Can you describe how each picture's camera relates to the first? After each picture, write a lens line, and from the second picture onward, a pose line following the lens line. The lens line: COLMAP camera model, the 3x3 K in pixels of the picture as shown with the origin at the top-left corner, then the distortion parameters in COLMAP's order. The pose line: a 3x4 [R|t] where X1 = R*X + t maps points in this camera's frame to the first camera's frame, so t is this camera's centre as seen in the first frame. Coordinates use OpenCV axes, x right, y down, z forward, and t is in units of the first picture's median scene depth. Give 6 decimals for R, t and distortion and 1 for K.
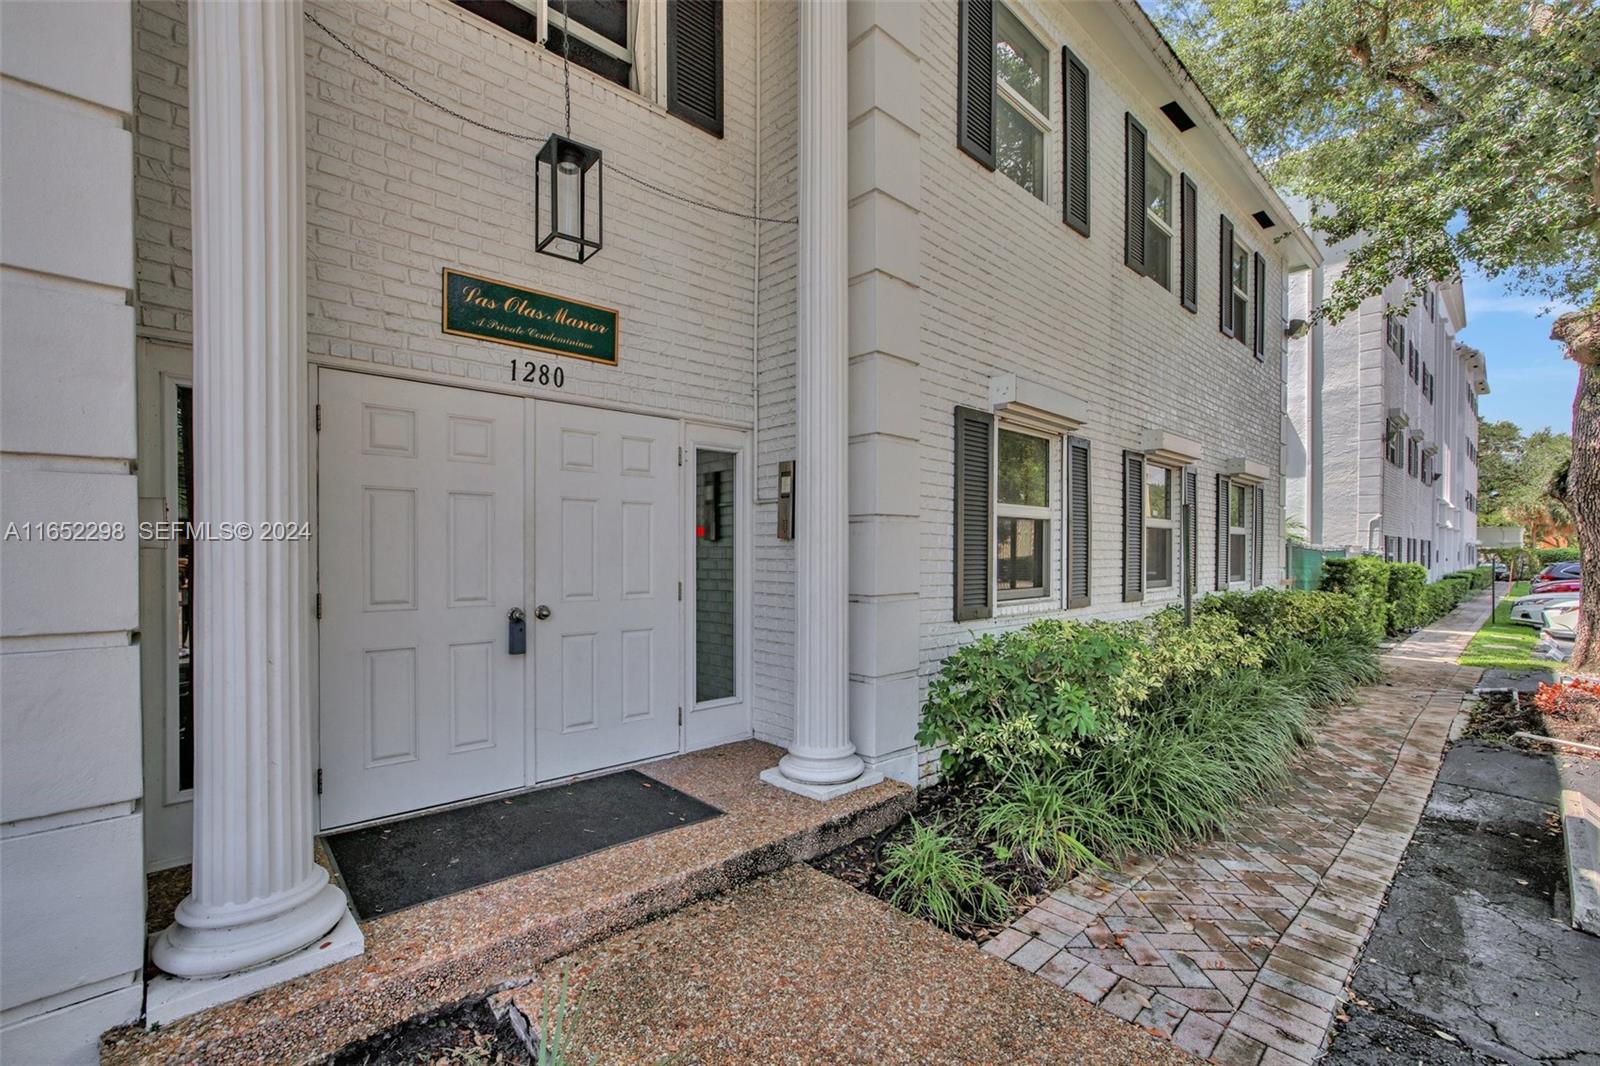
lens RADIAL K [[688.5, 0, 794.5], [0, 688.5, 553.0], [0, 0, 1]] dist [-0.001620, 0.000400]
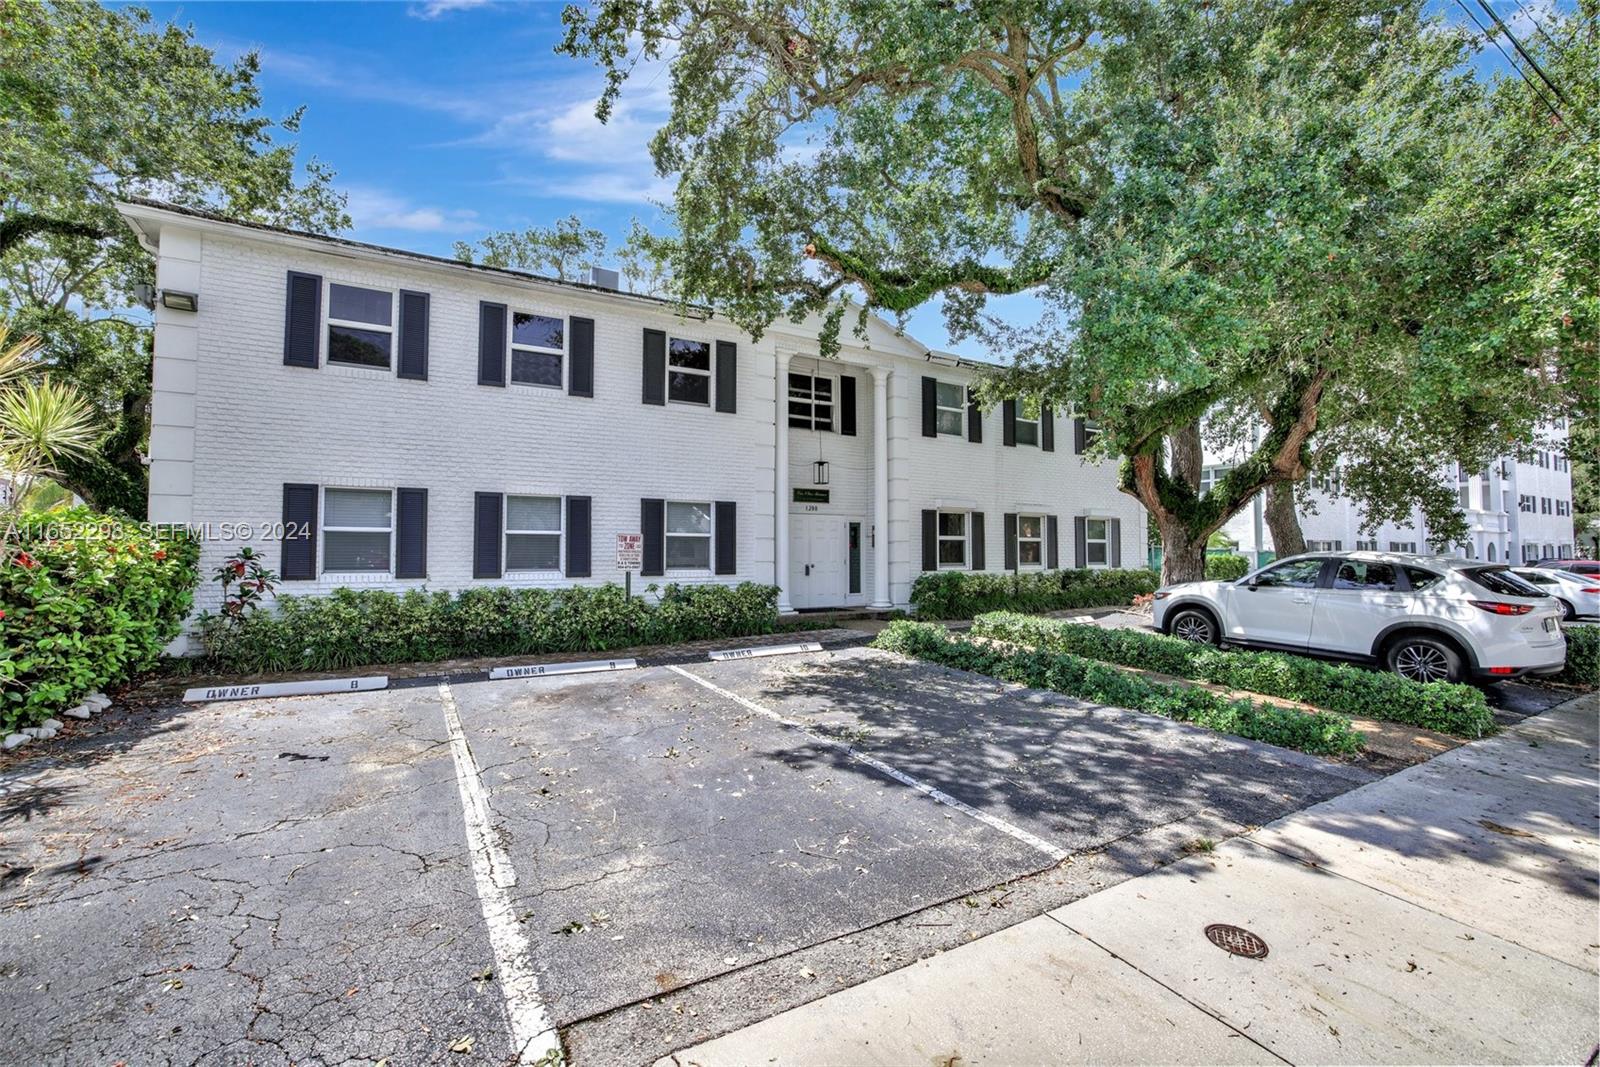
lens RADIAL K [[666.9, 0, 795.8], [0, 666.9, 529.1], [0, 0, 1]] dist [-0.042202, 0.018798]
pose [[0.977754, -0.007523, -0.209618, 0.352064], [-0.000004, 0.999356, -0.035883, 0.009472], [0.209753, 0.035085, 0.977125, -2.753371]]
